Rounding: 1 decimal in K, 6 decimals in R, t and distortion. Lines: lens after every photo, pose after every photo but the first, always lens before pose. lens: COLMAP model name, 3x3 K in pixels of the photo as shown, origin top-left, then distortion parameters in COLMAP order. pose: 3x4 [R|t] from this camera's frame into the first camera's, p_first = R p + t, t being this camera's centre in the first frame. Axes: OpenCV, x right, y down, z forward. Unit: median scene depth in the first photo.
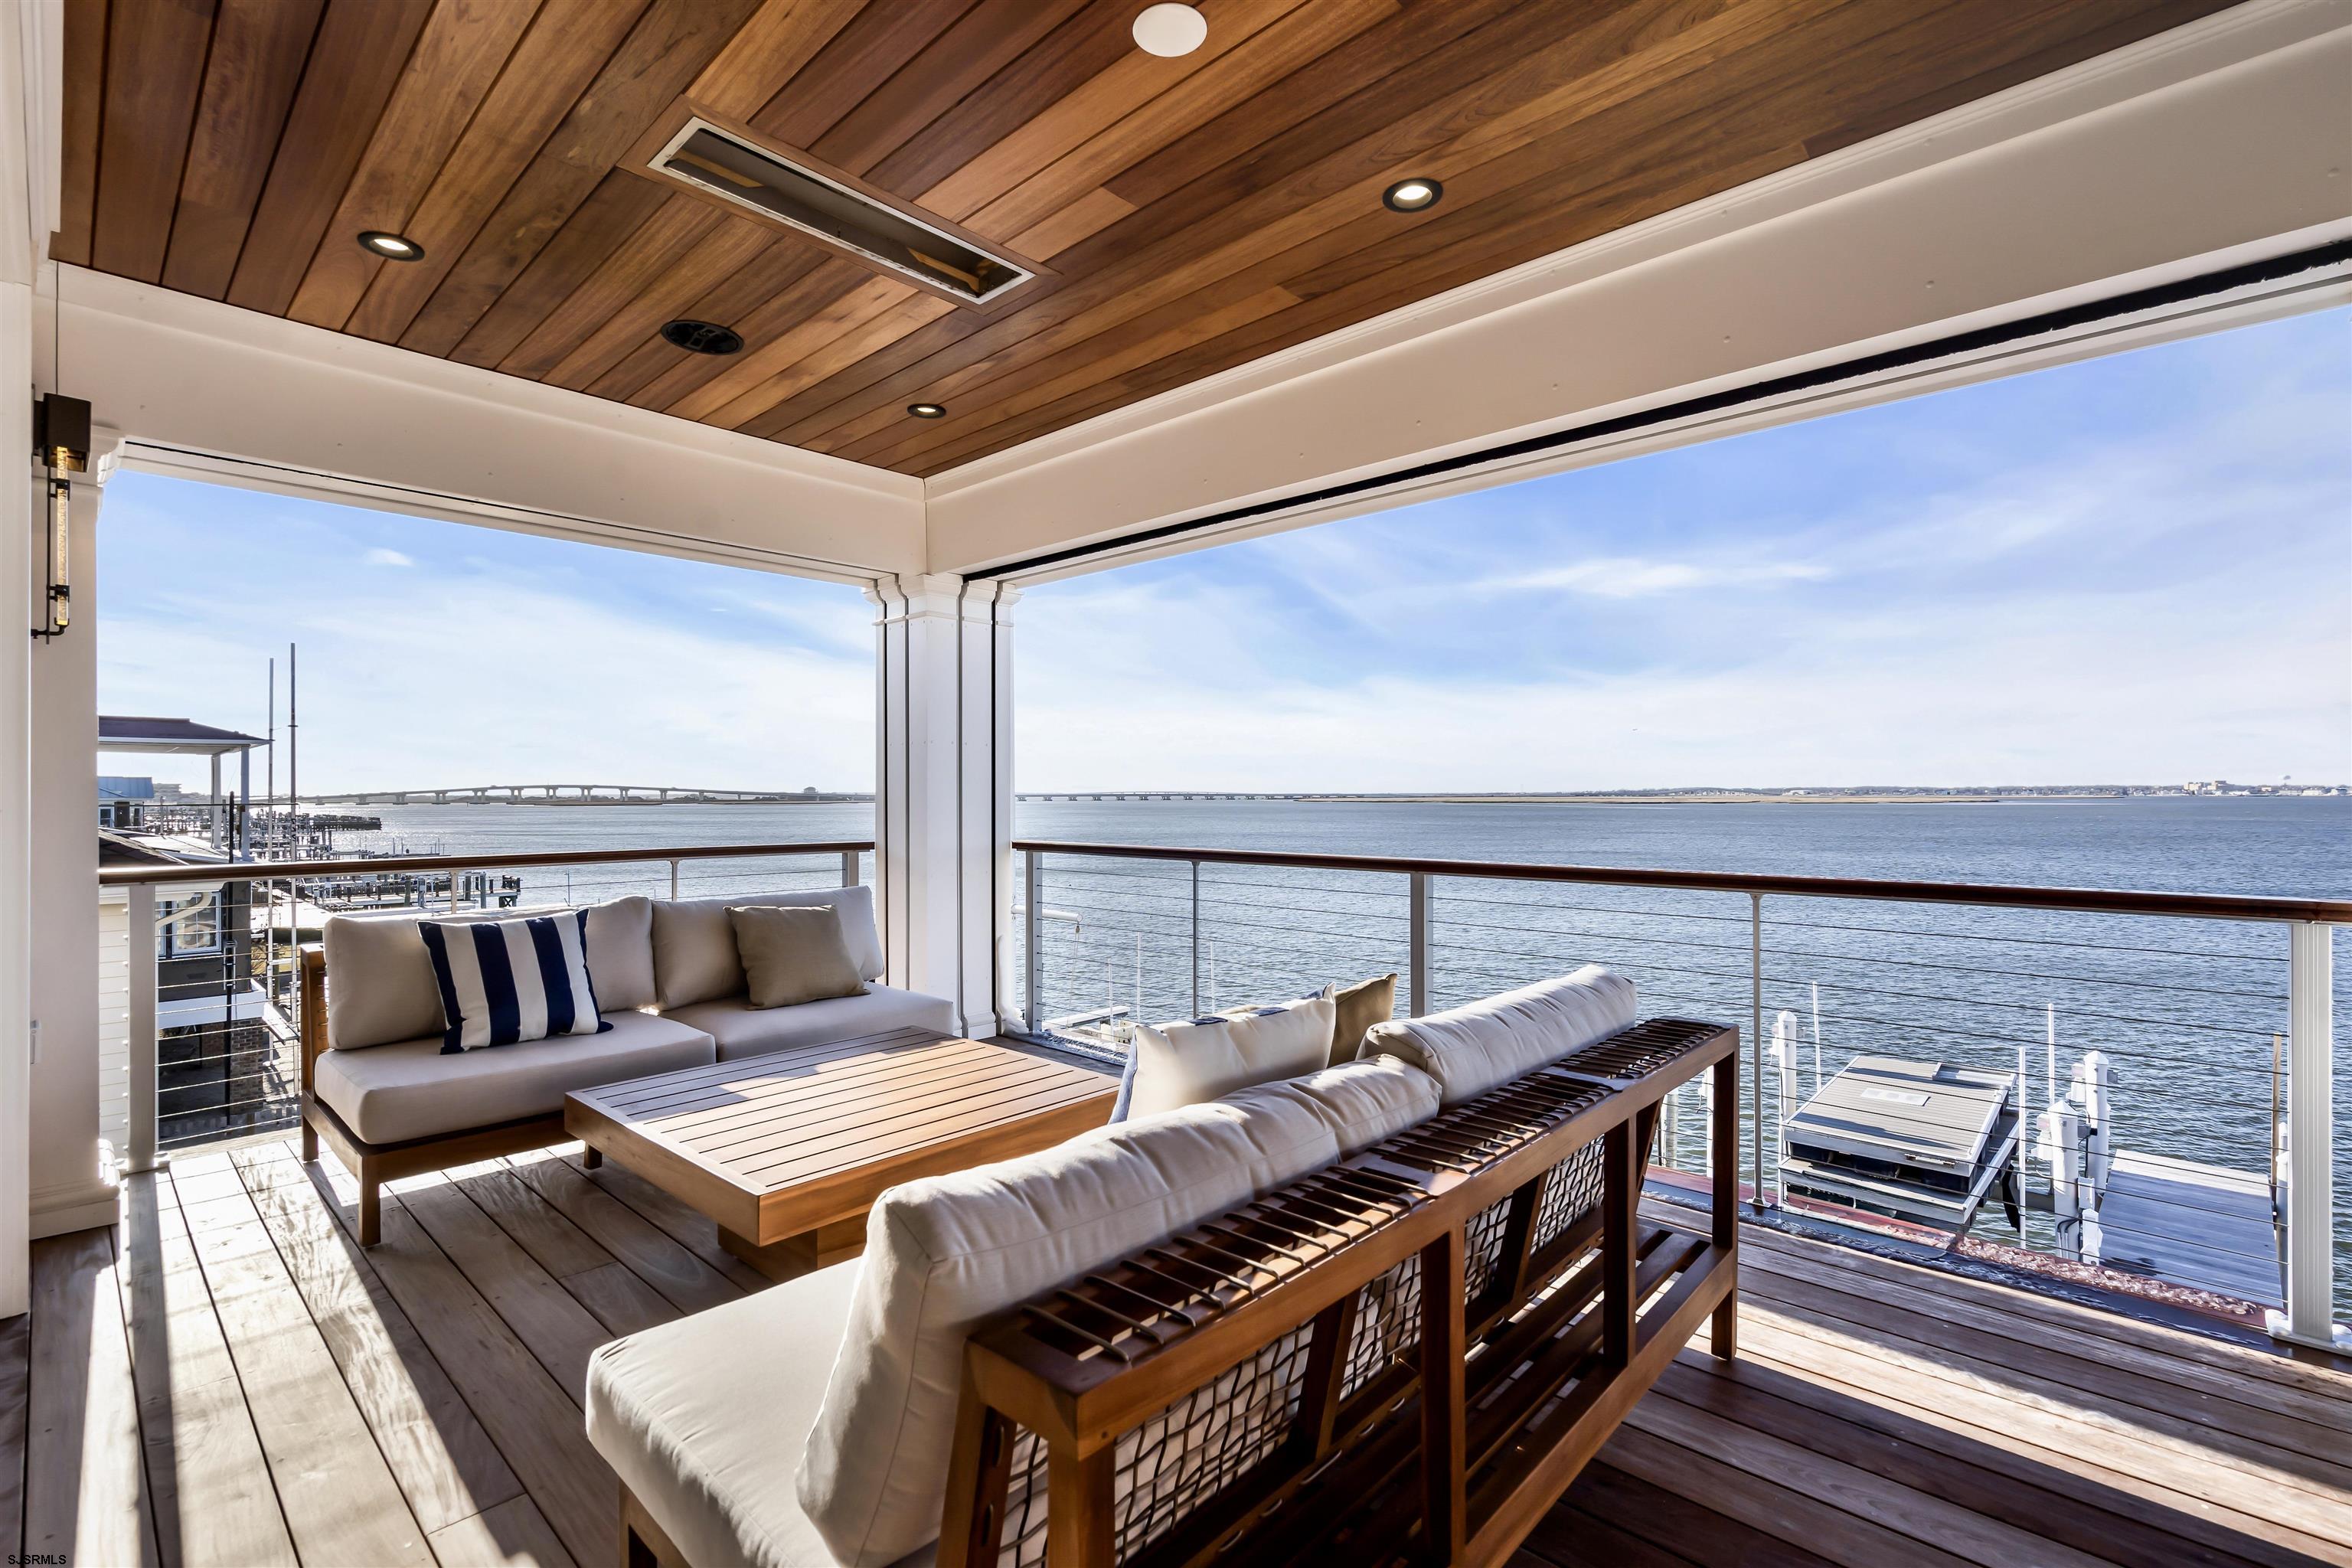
lens RADIAL K [[1063.7, 0, 1179.2], [0, 1063.7, 796.5], [0, 0, 1]] dist [-0.001333, -0.000446]
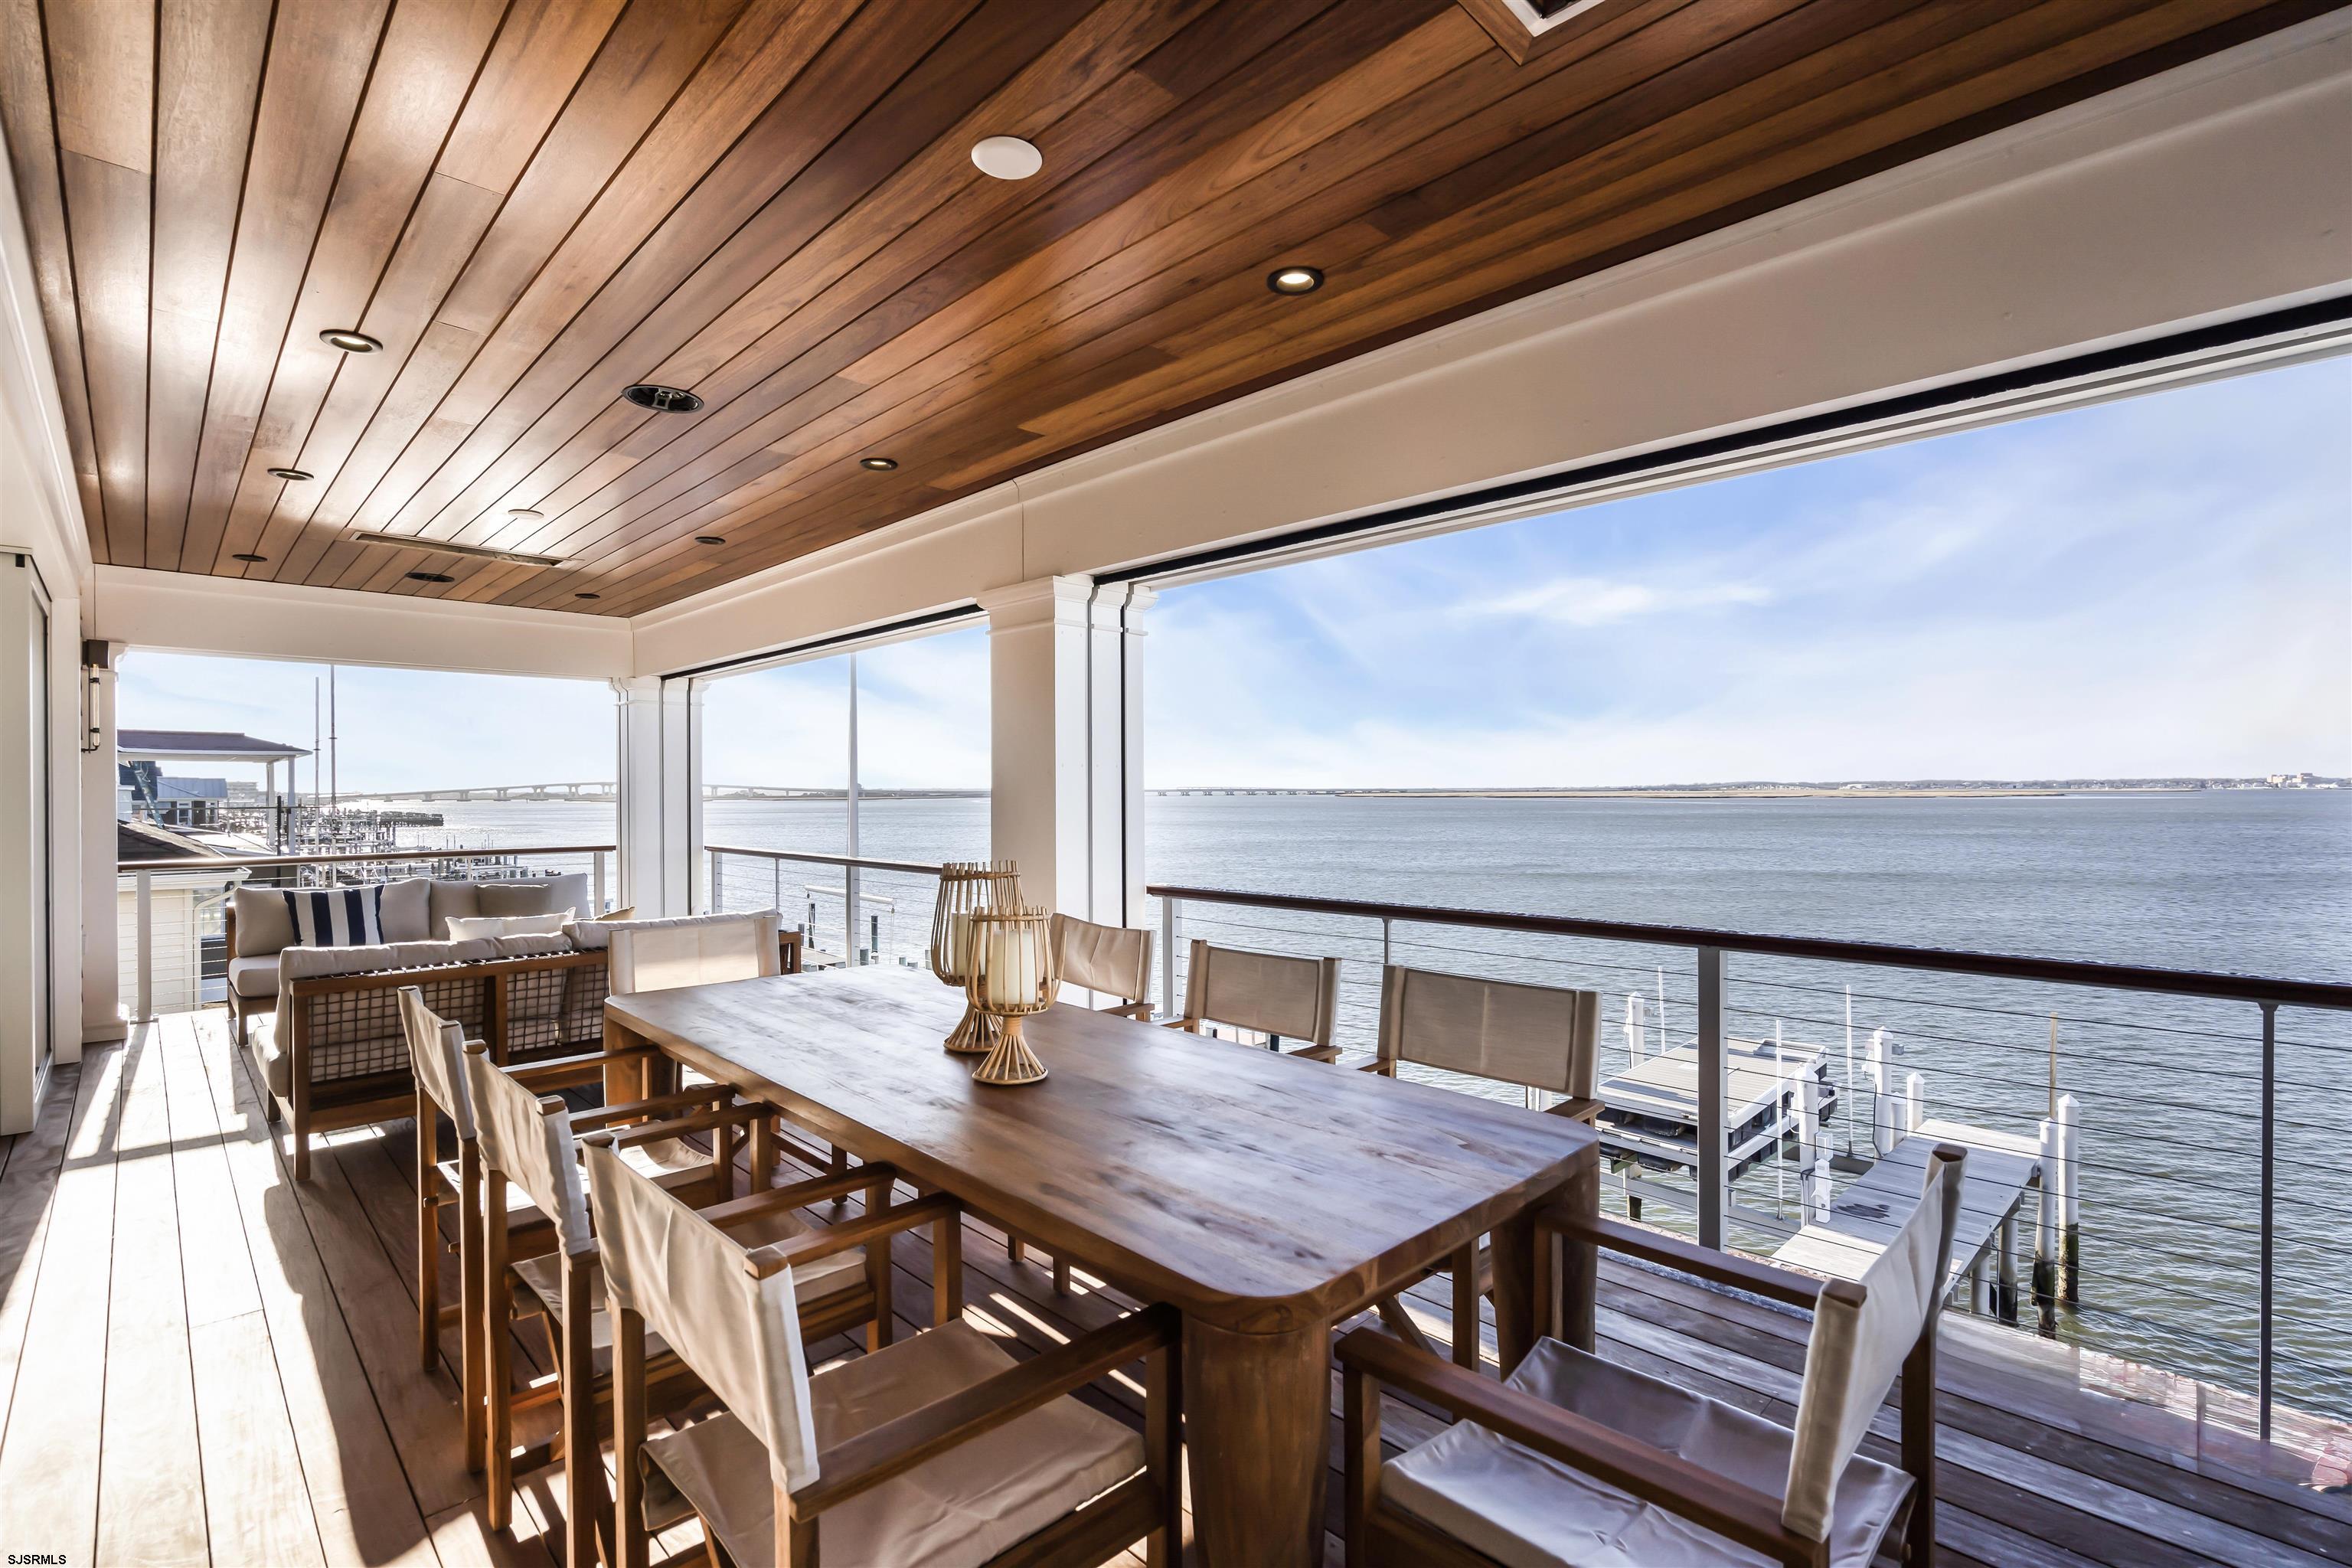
lens RADIAL K [[1063.7, 0, 1179.2], [0, 1063.7, 796.5], [0, 0, 1]] dist [-0.001333, -0.000446]
pose [[0.999192, -0.001869, -0.040151, 0.395876], [0.002044, 0.999989, 0.004334, -0.022576], [0.040142, -0.004413, 0.999184, -0.342084]]
